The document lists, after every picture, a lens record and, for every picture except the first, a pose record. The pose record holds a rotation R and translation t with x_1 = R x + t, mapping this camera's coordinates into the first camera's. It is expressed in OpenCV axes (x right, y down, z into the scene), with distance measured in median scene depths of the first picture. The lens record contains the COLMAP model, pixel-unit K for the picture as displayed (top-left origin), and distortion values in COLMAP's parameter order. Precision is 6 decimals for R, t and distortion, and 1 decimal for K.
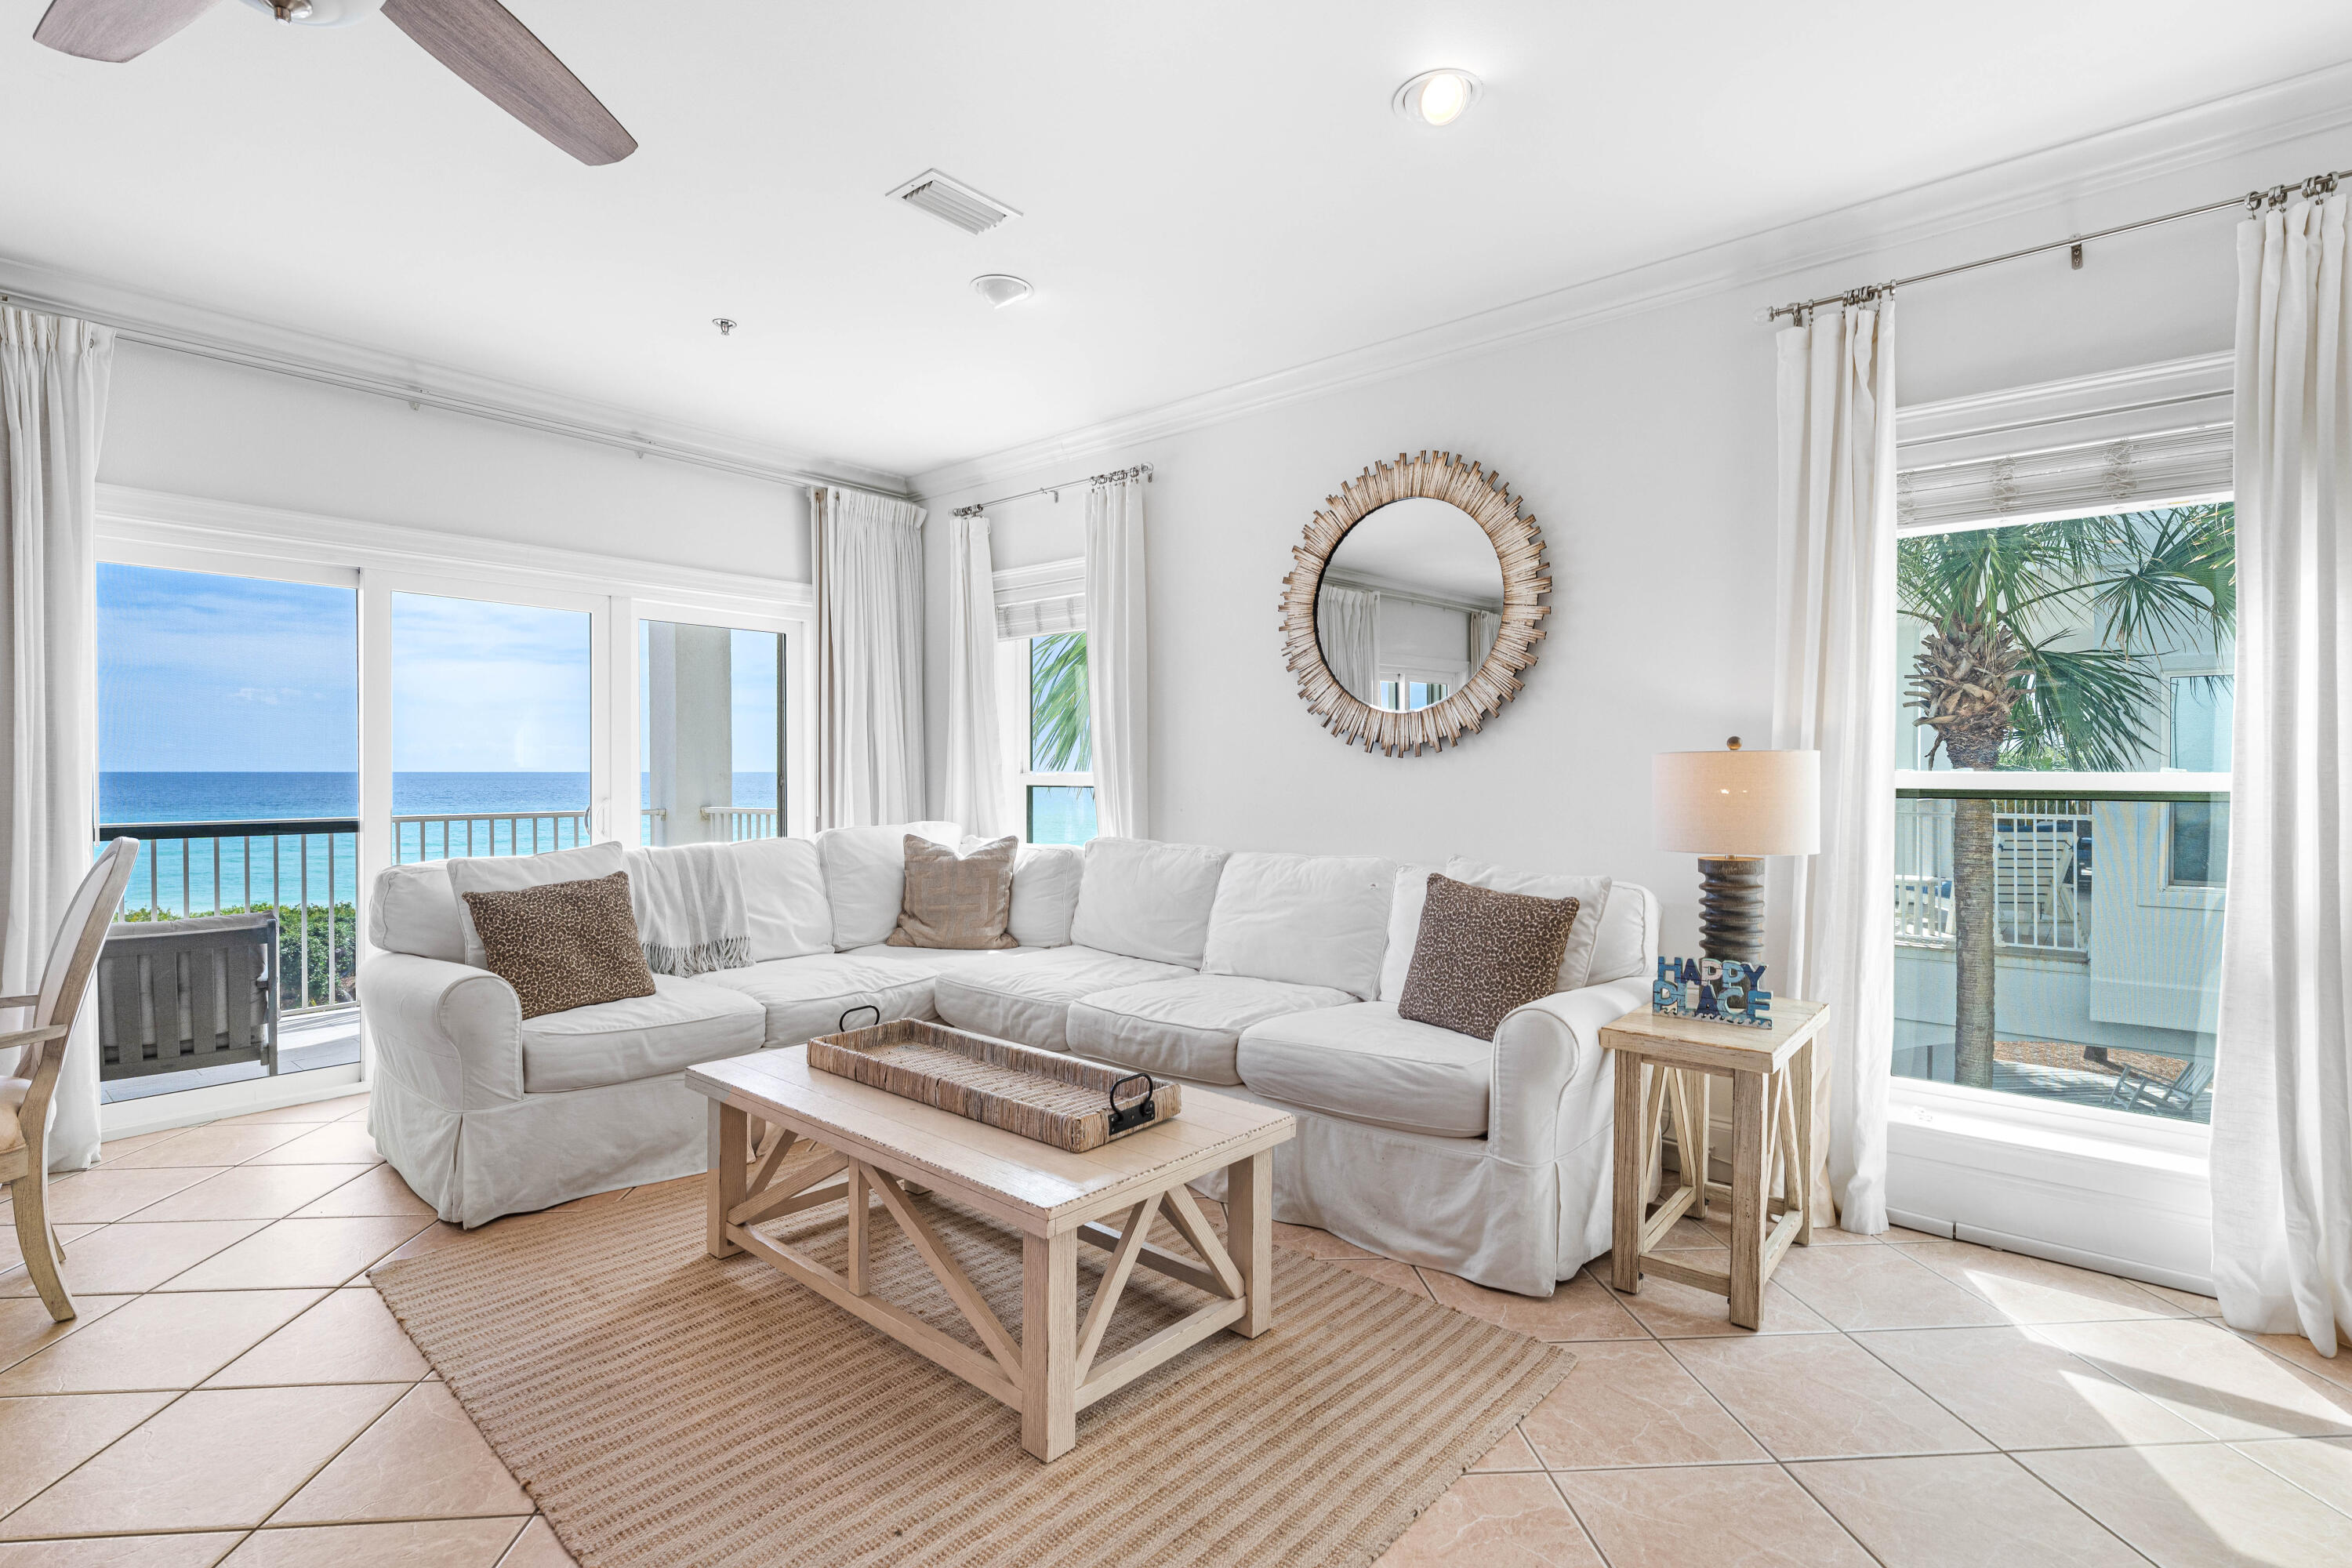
lens RADIAL K [[1104.3, 0, 1160.9], [0, 1104.3, 777.9], [0, 0, 1]] dist [-0.000704, 0.000077]
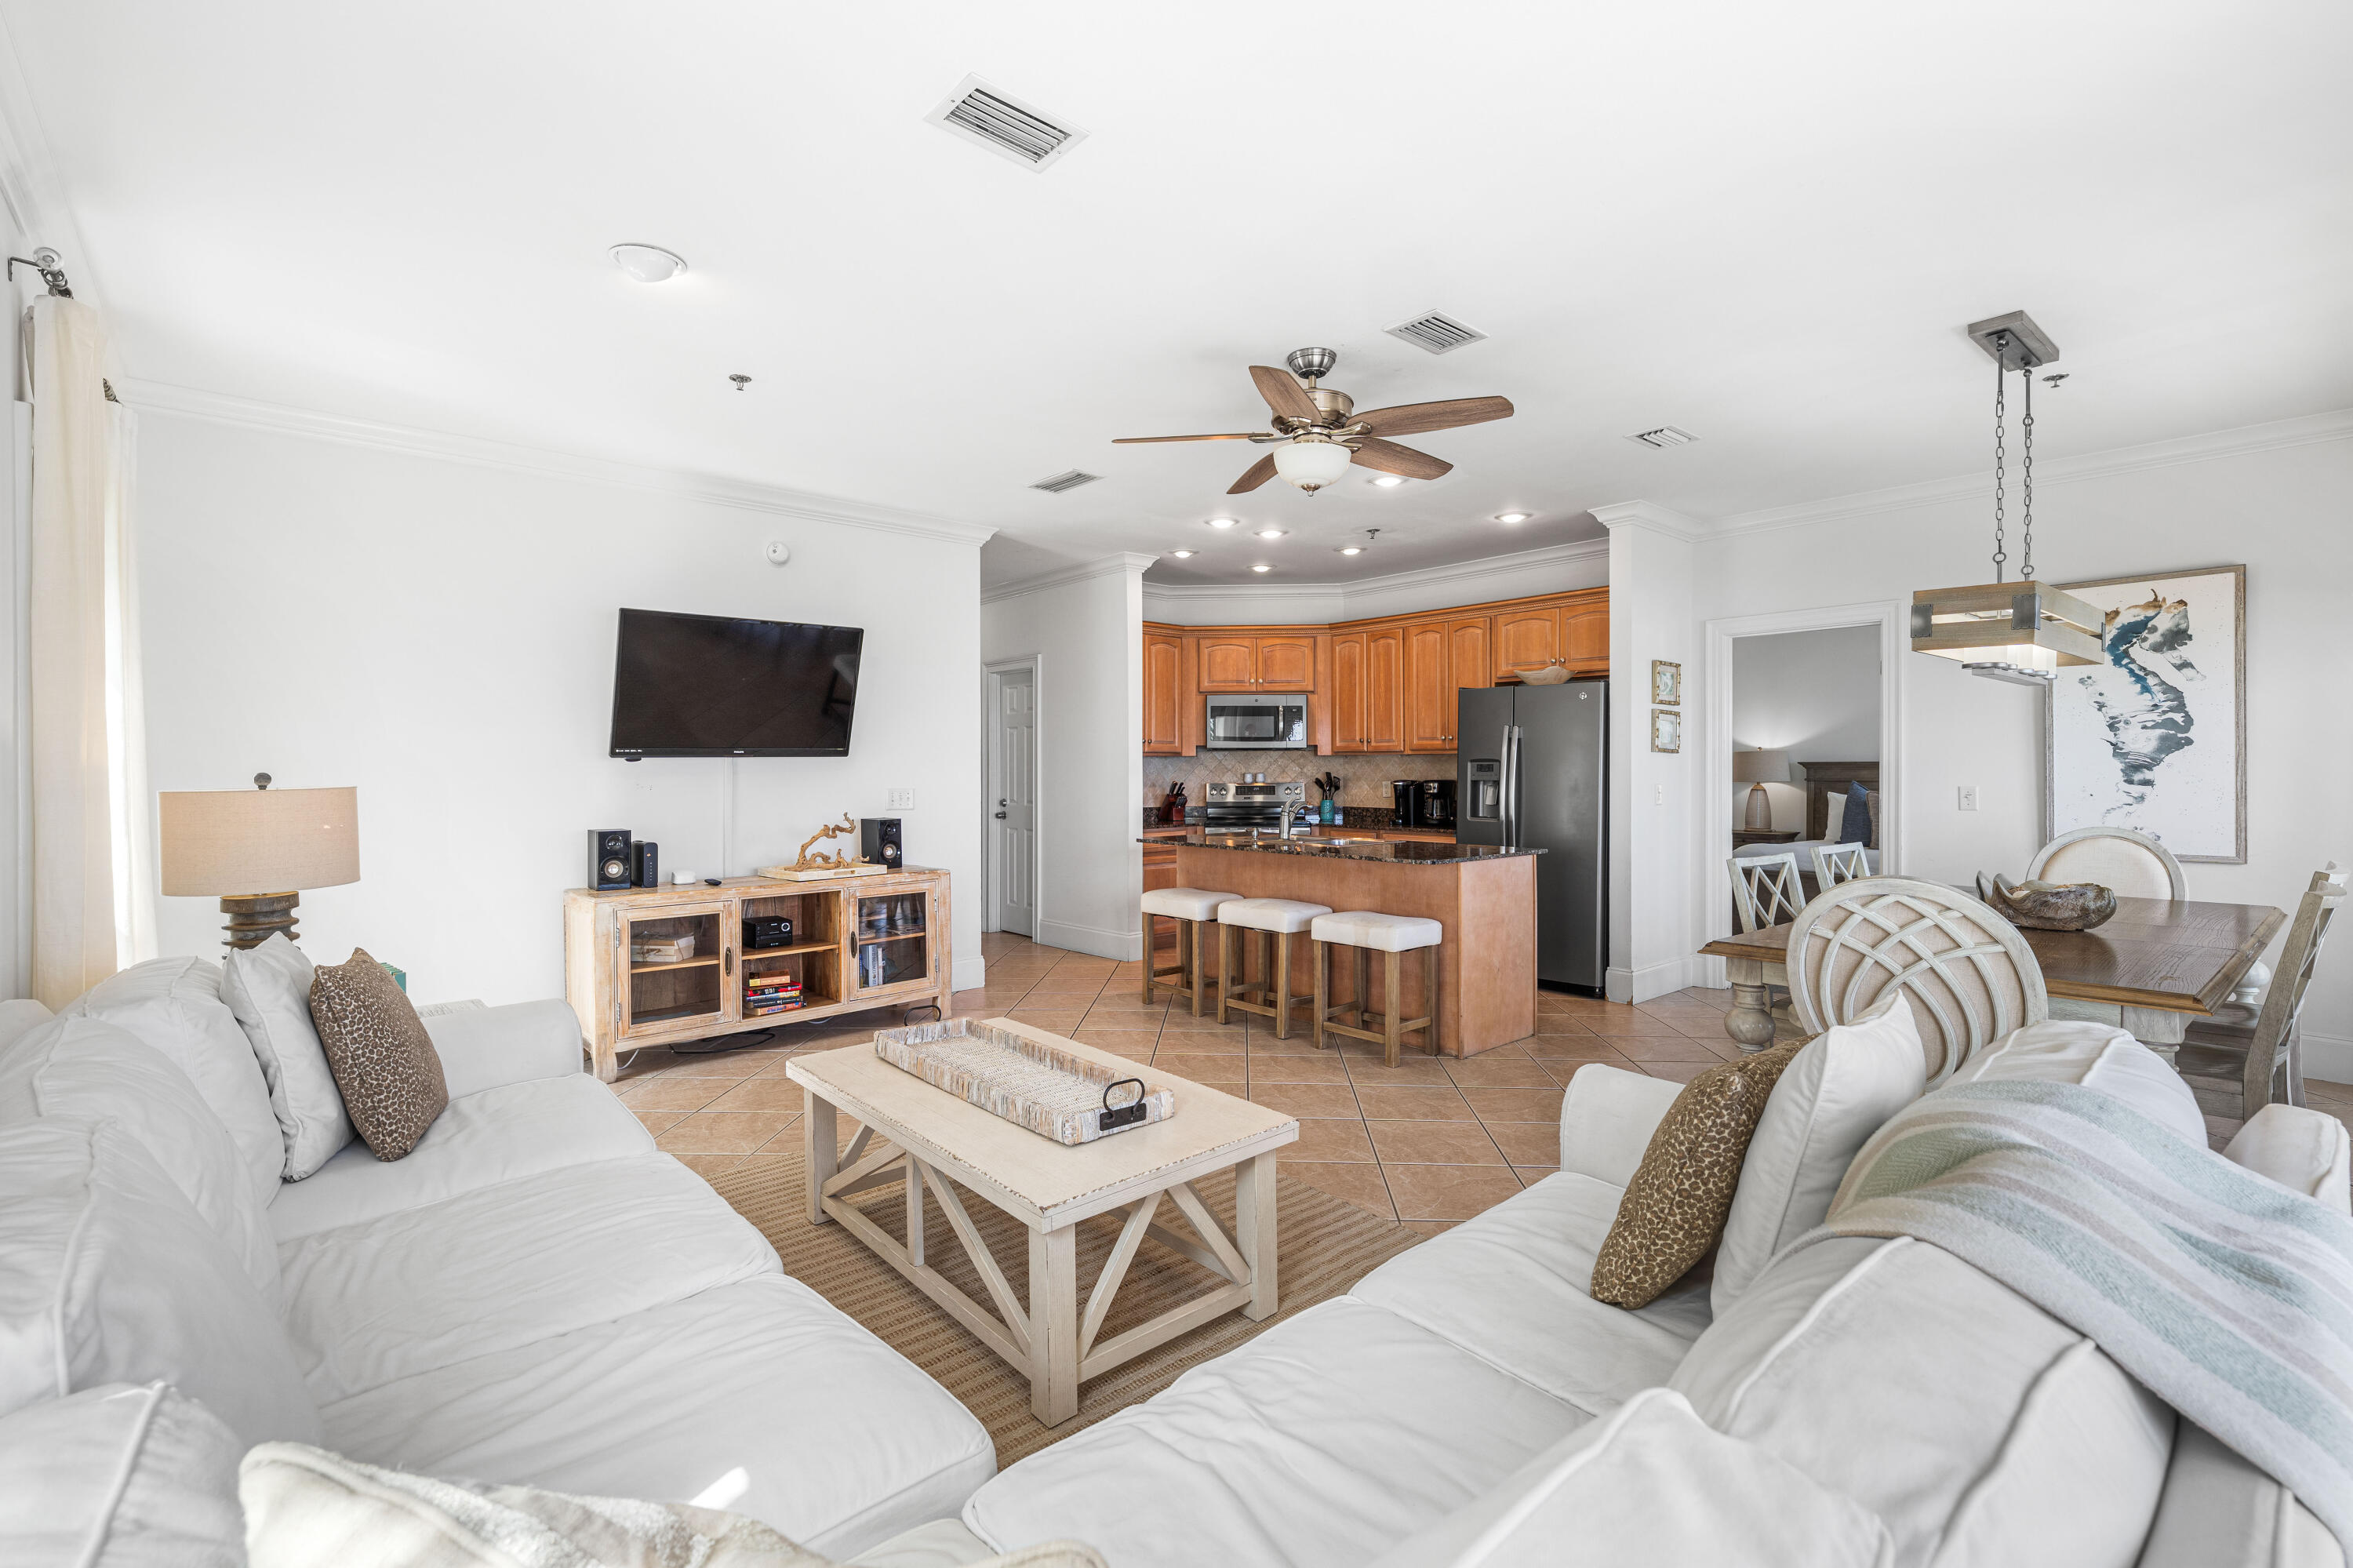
lens RADIAL K [[1035.1, 0, 1183.2], [0, 1035.1, 791.2], [0, 0, 1]] dist [0.001865, 0.000062]
pose [[-0.990812, -0.000283, 0.135247, -0.282624], [0.003778, 0.999550, 0.029774, -0.028748], [-0.135195, 0.030012, -0.990364, 1.142751]]
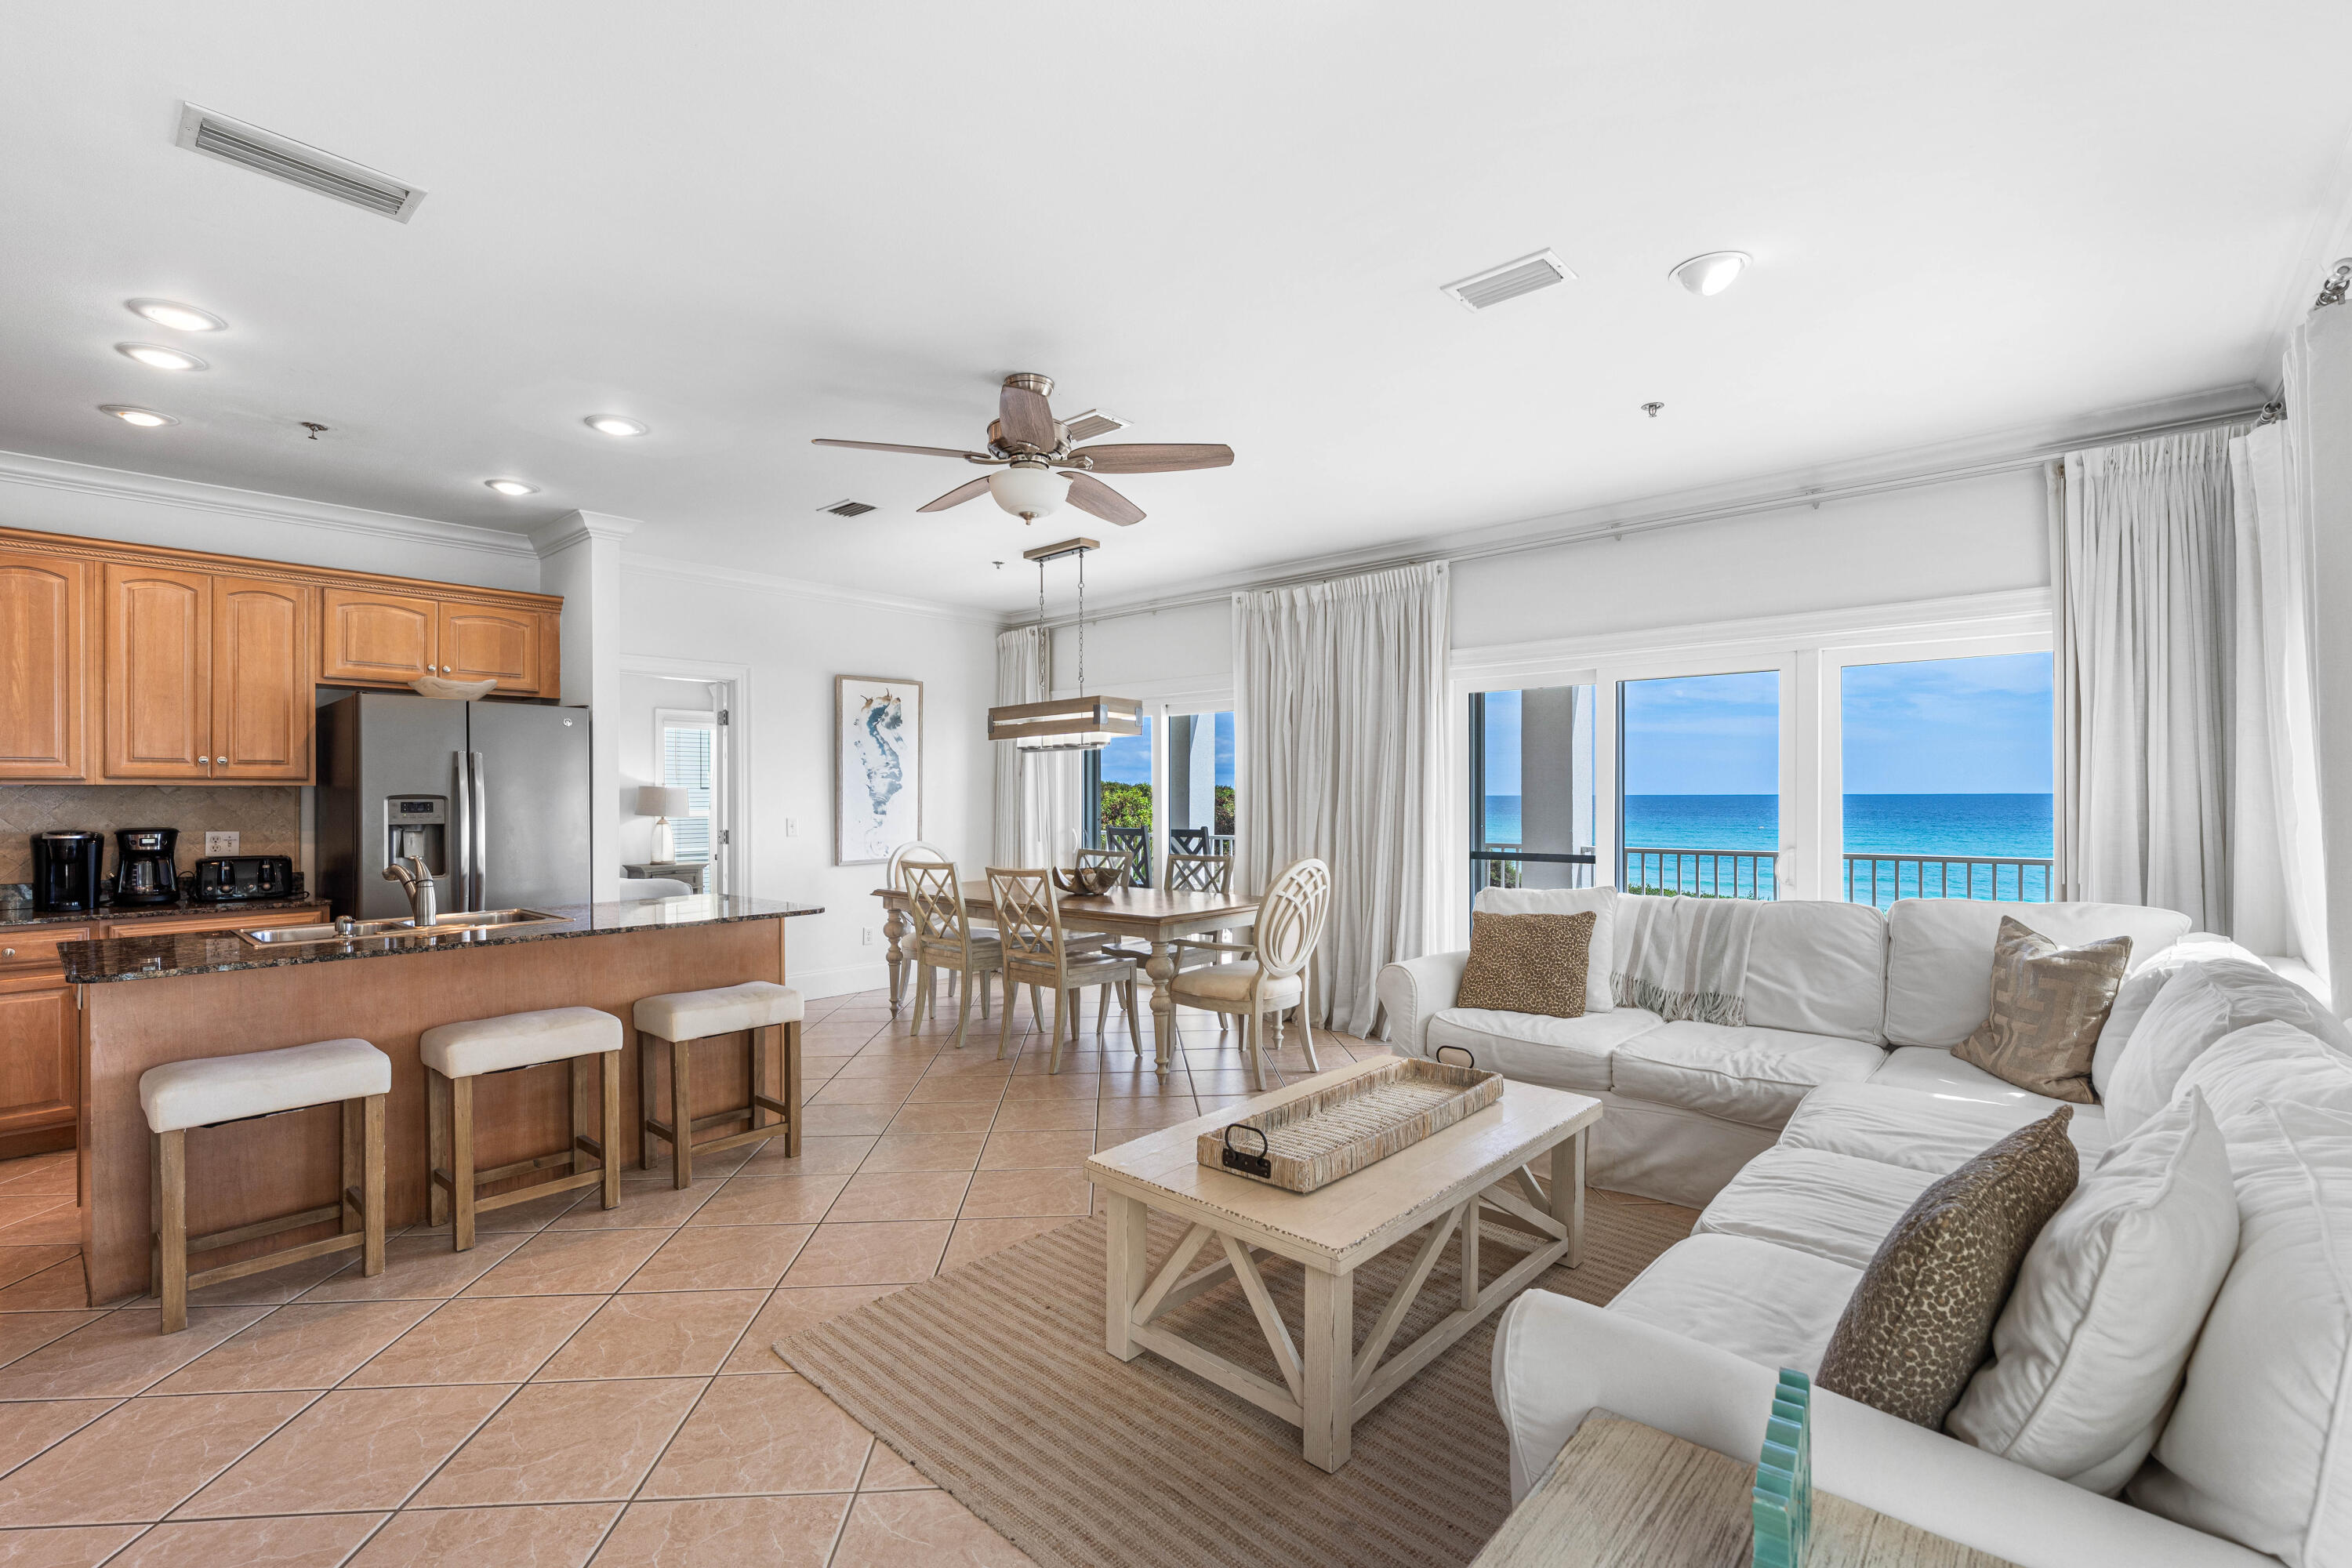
lens RADIAL K [[1034.6, 0, 1182.7], [0, 1034.6, 791.2], [0, 0, 1]] dist [0.001865, 0.000062]
pose [[-0.017358, -0.005267, -0.999835, 0.496445], [-0.002872, 0.999982, -0.005218, -0.029142], [0.999845, 0.002781, -0.017372, 0.465018]]
